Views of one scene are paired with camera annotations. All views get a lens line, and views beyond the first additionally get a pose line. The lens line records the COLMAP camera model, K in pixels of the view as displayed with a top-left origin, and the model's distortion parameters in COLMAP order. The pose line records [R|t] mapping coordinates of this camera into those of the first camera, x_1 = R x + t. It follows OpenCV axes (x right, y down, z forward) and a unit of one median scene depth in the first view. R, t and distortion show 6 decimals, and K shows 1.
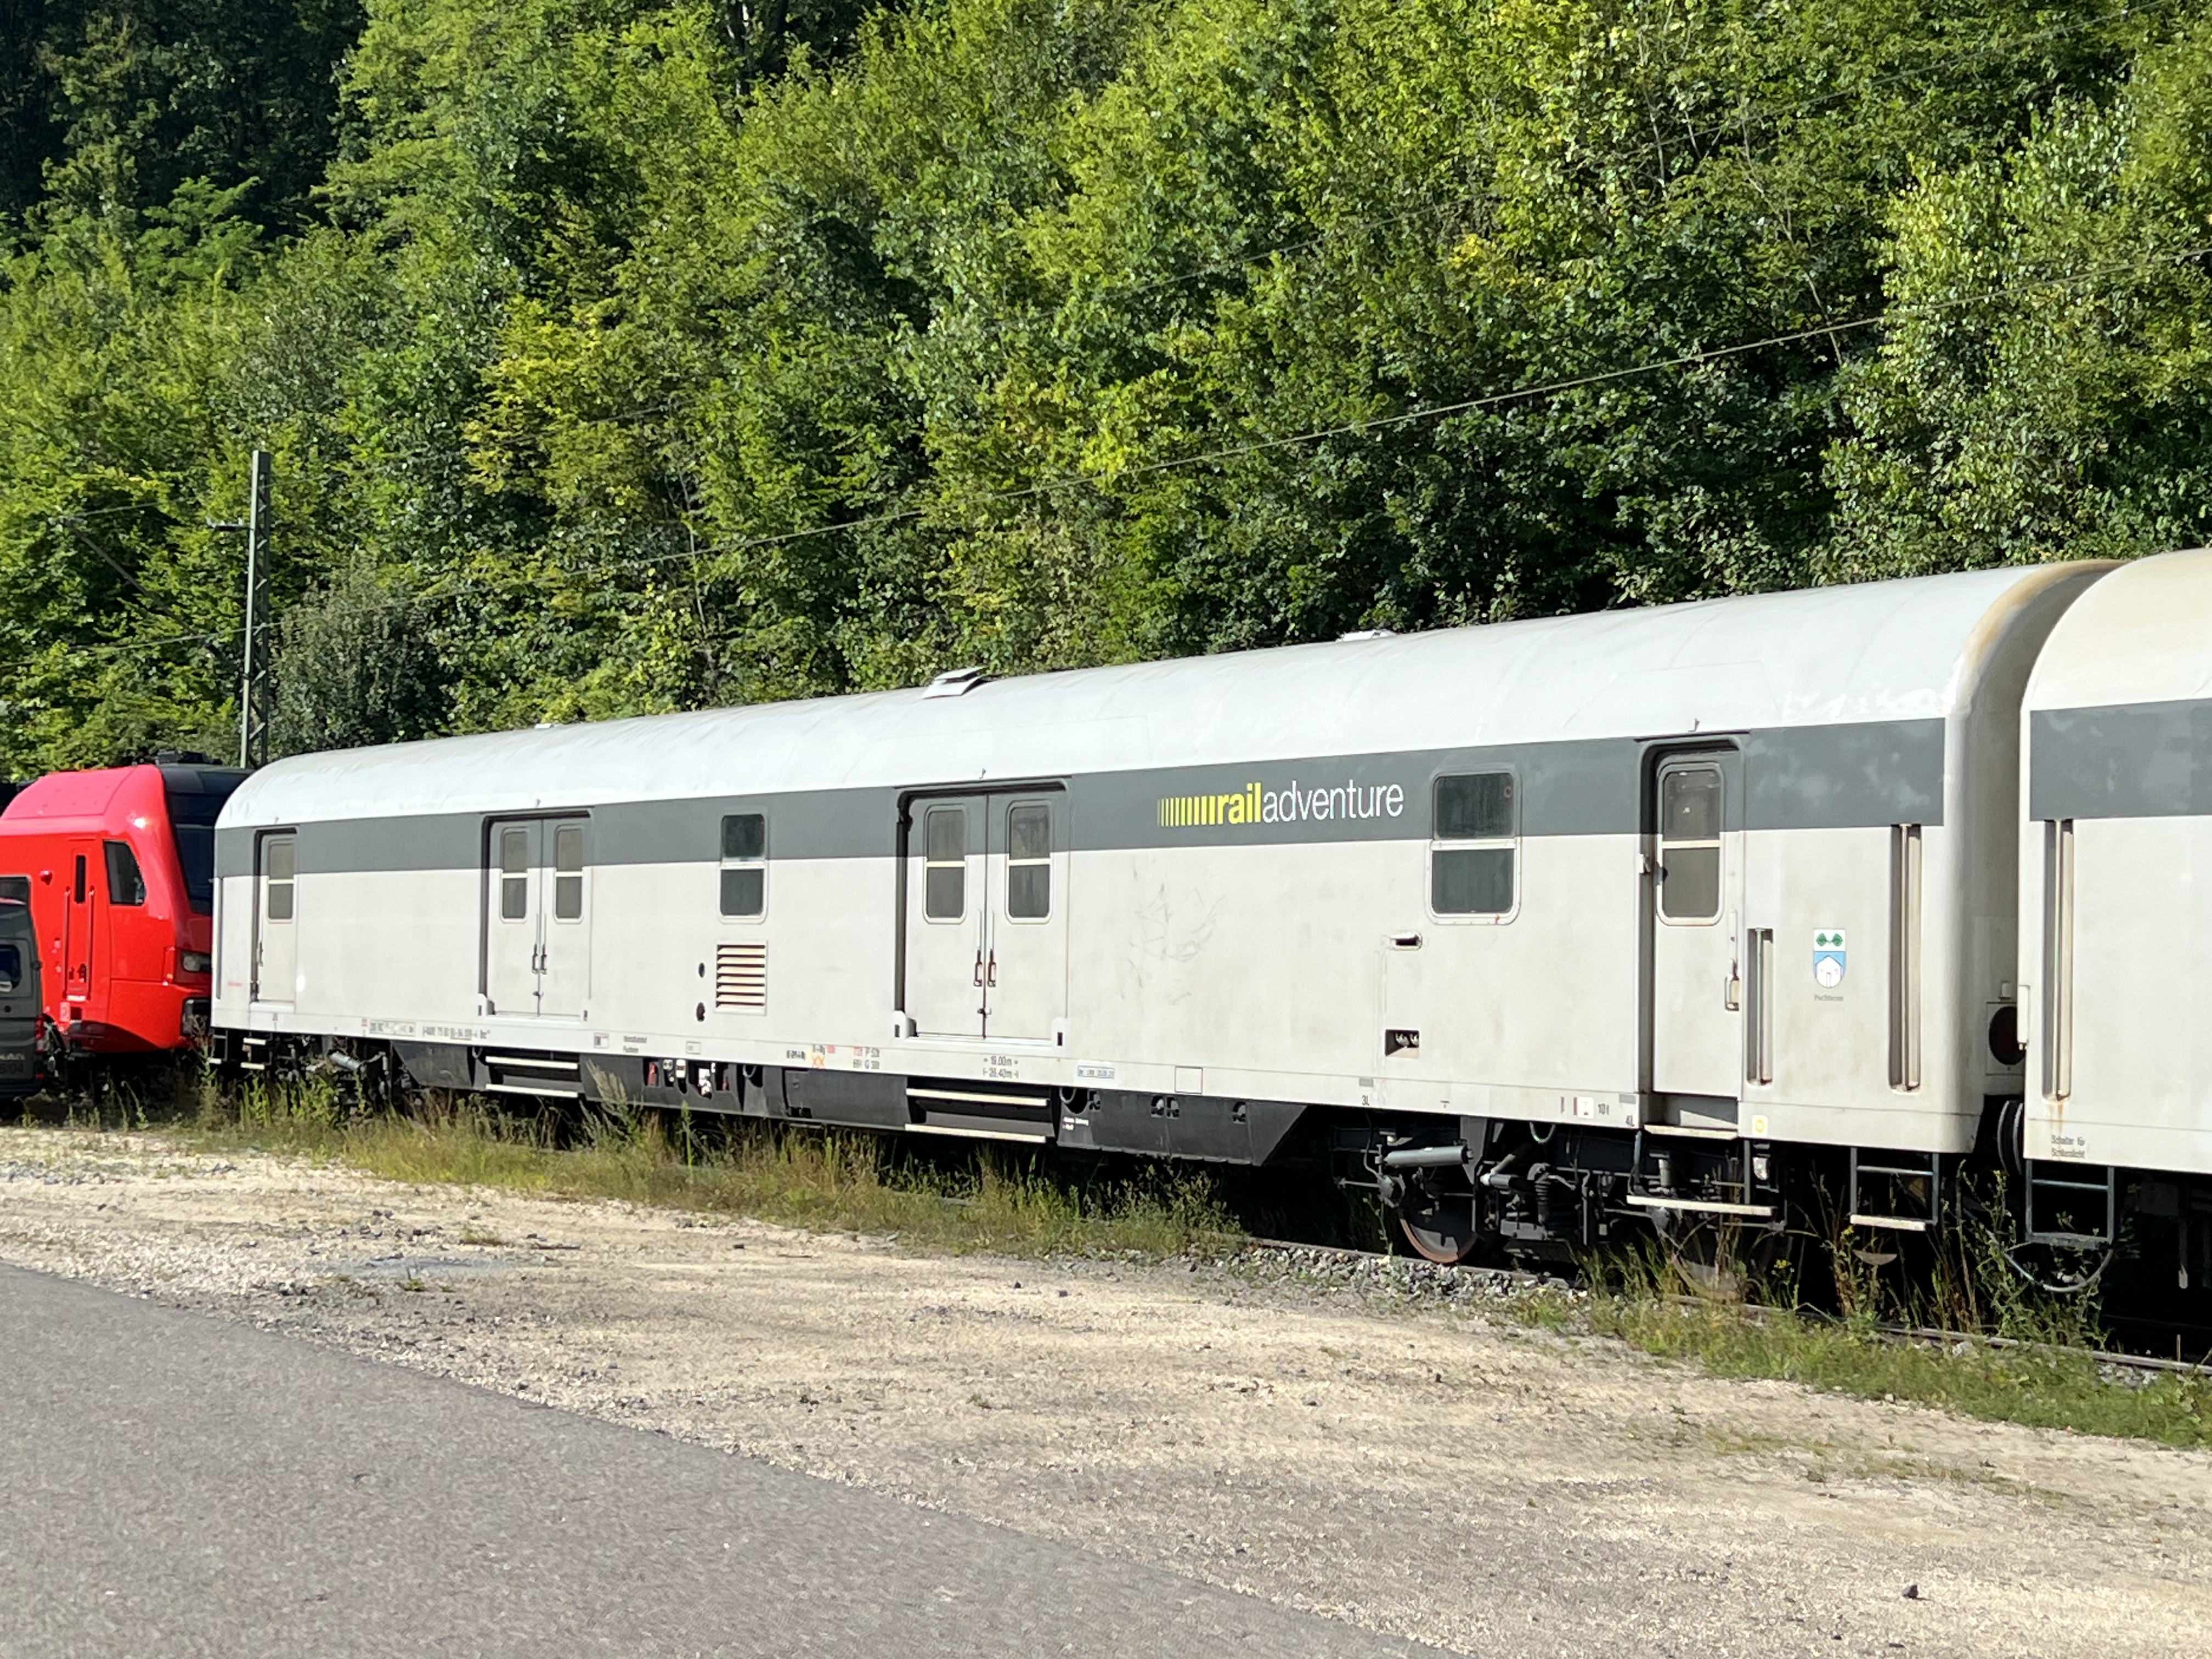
lens RADIAL K [[3550.7, 0, 1124.3], [0, 3550.7, 813.7], [0, 0, 1]] dist [0.082041, 0.000000]
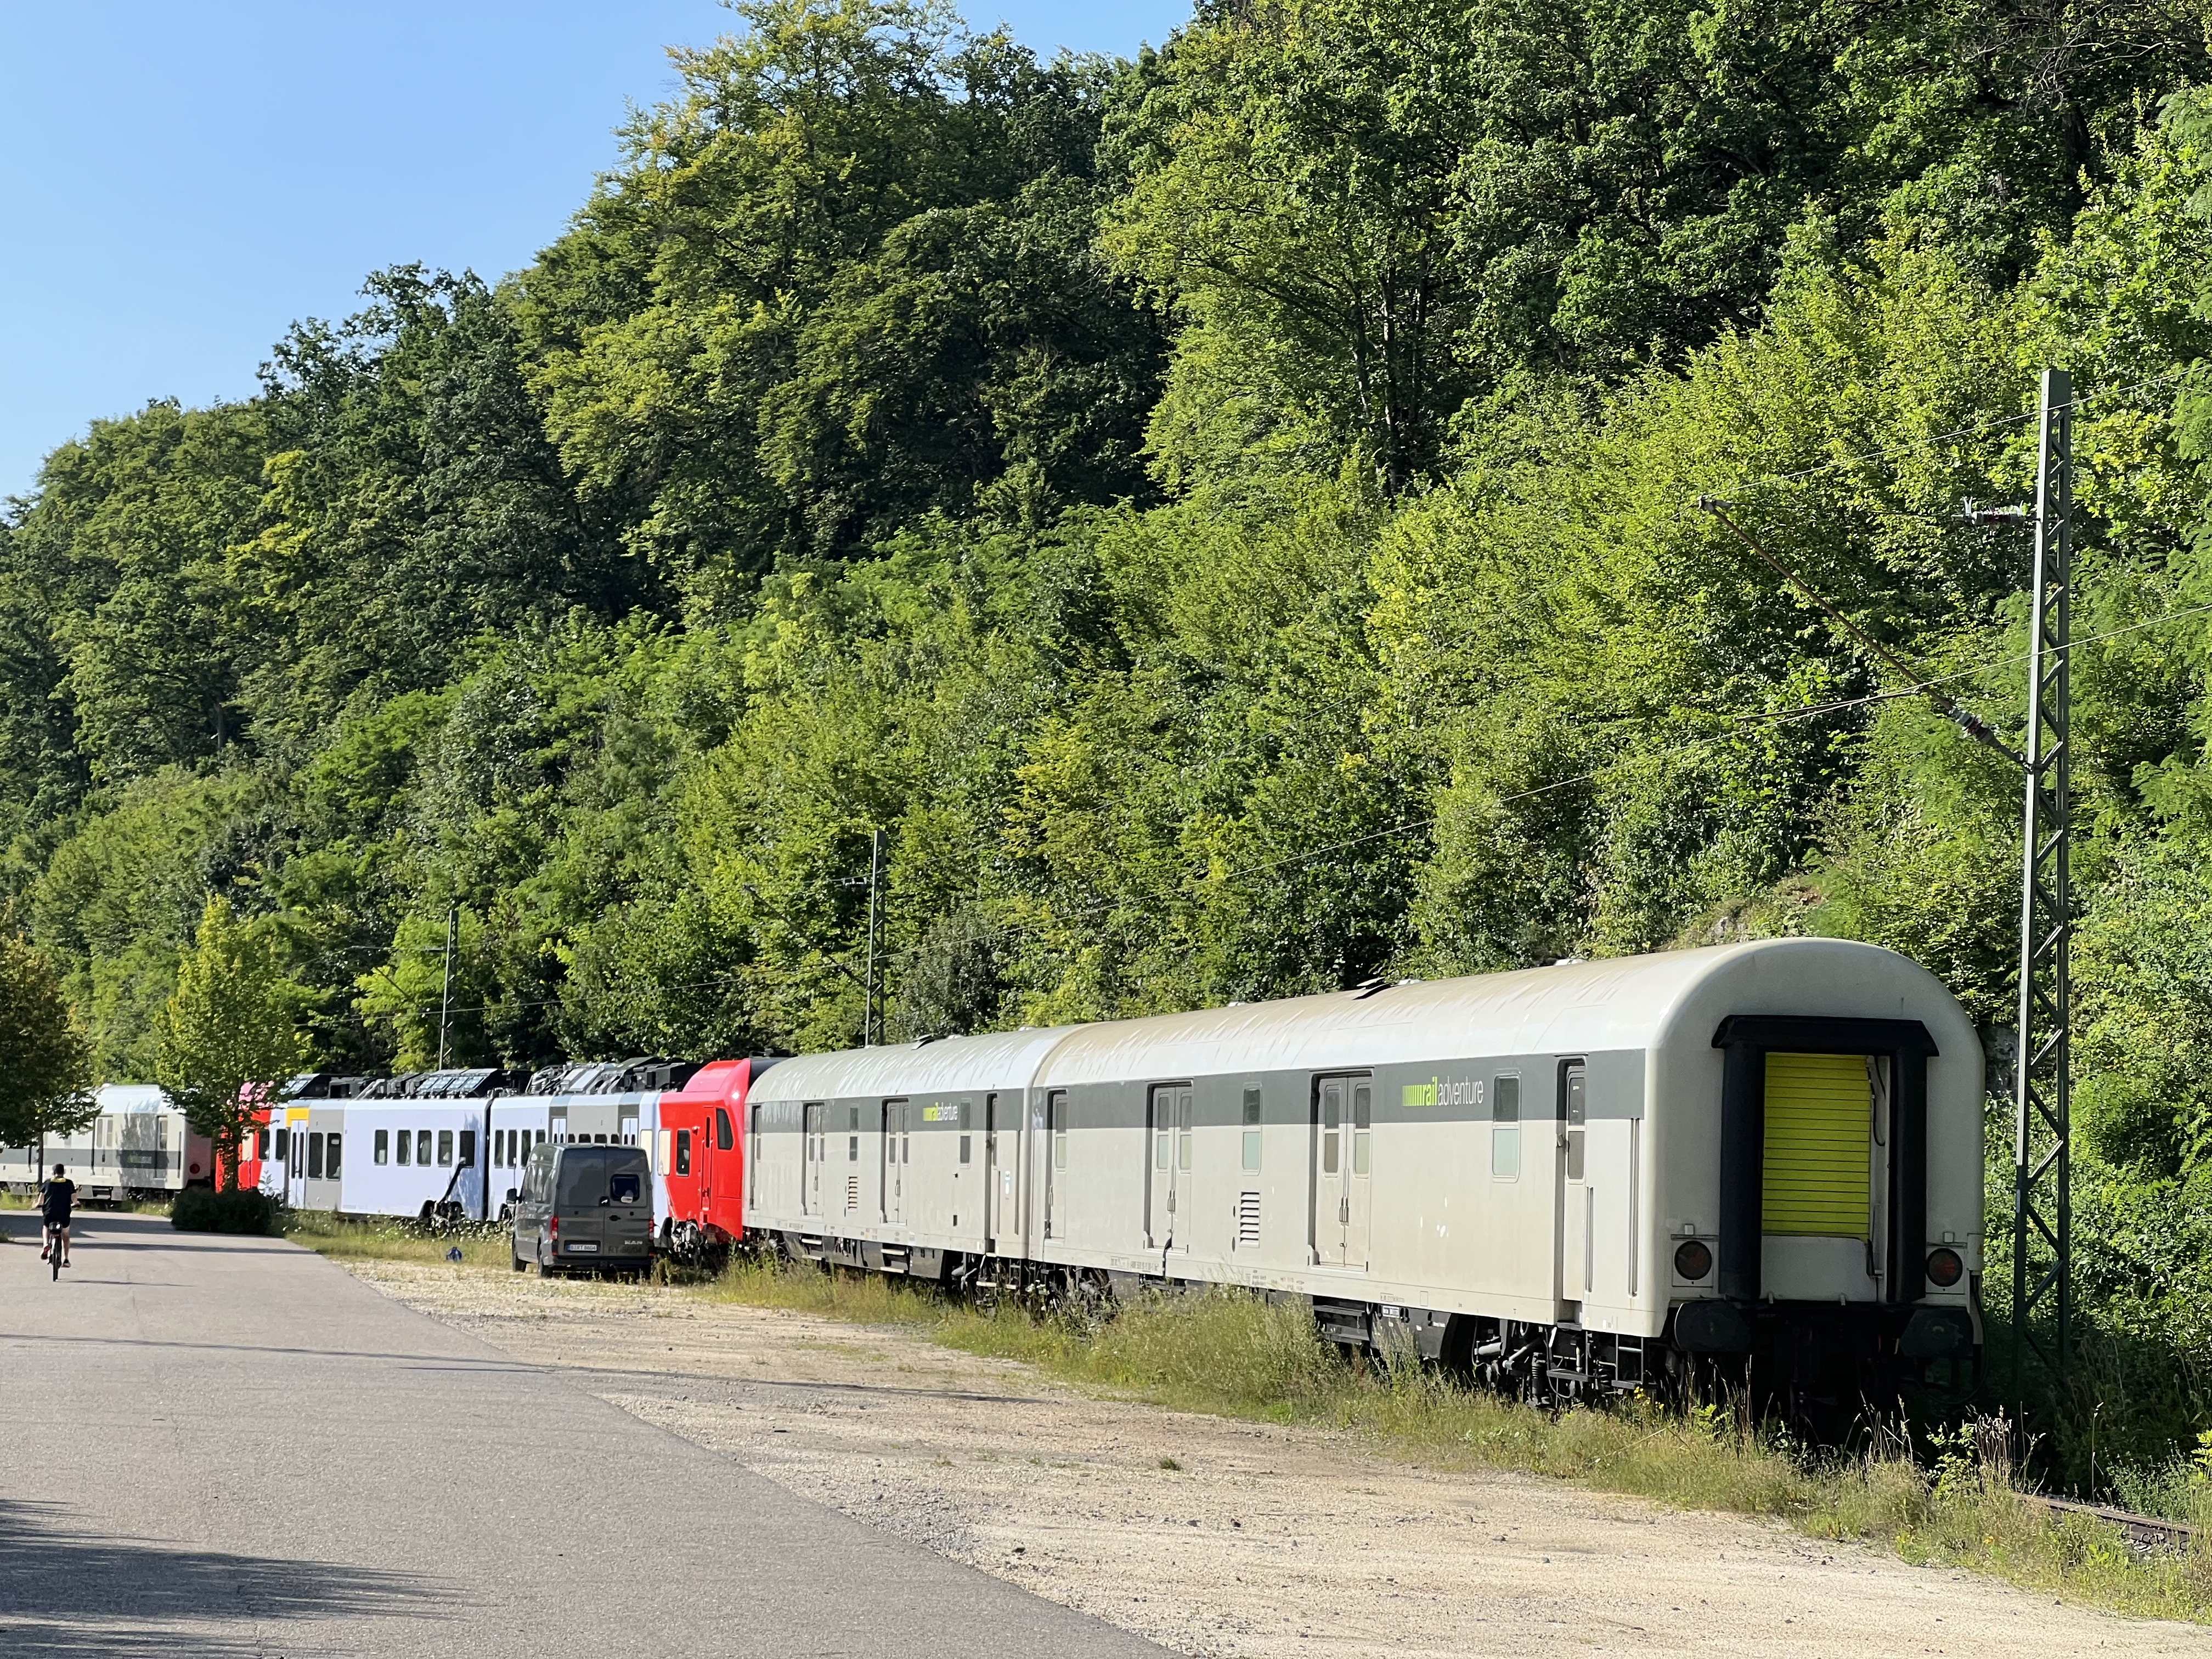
lens RADIAL K [[4835.3, 0, 1162.4], [0, 4835.3, 879.6], [0, 0, 1]] dist [0.130380, 0.000000]
pose [[0.931041, -0.023177, -0.364177, 0.668229], [0.014801, 0.999558, -0.025775, -0.040773], [0.364613, 0.018608, 0.930973, -0.829165]]
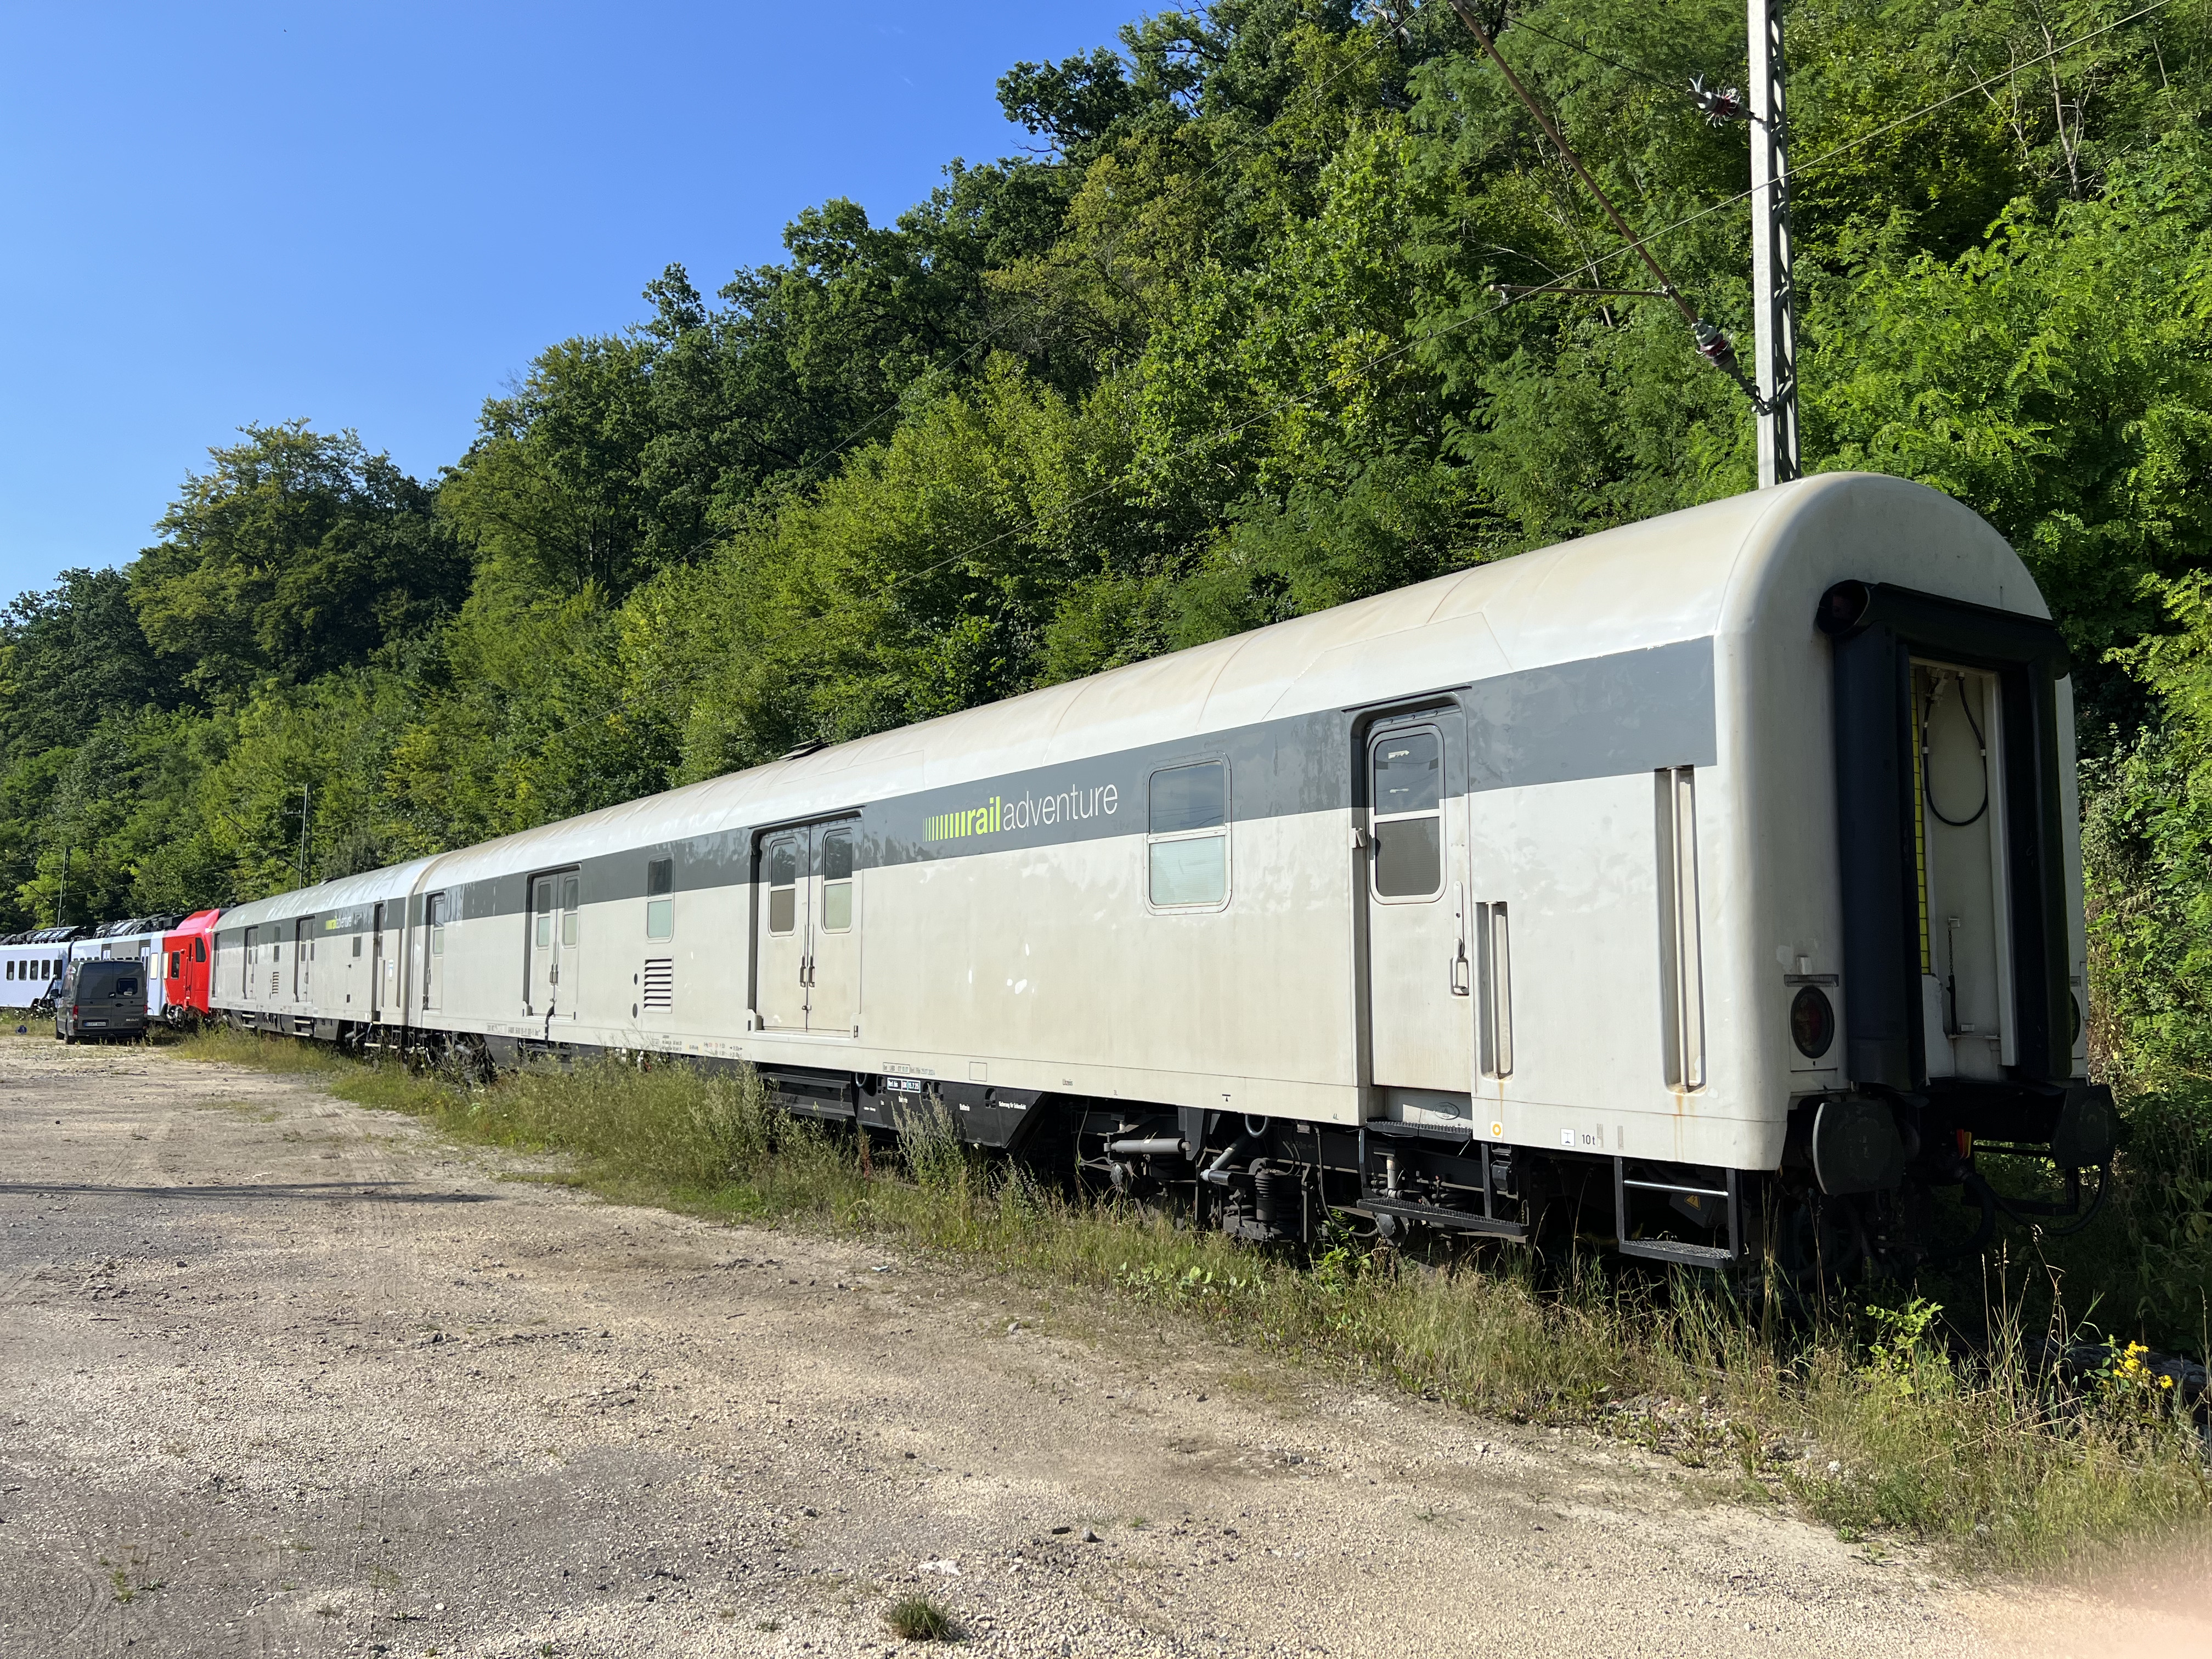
lens RADIAL K [[1647.9, 0, 1120.3], [0, 1647.9, 824.5], [0, 0, 1]] dist [0.053800, -0.058195]
pose [[0.999621, -0.022984, 0.015123, 0.072892], [0.023670, 0.998621, -0.046866, 0.027094], [-0.014025, 0.047206, 0.998787, 0.531636]]
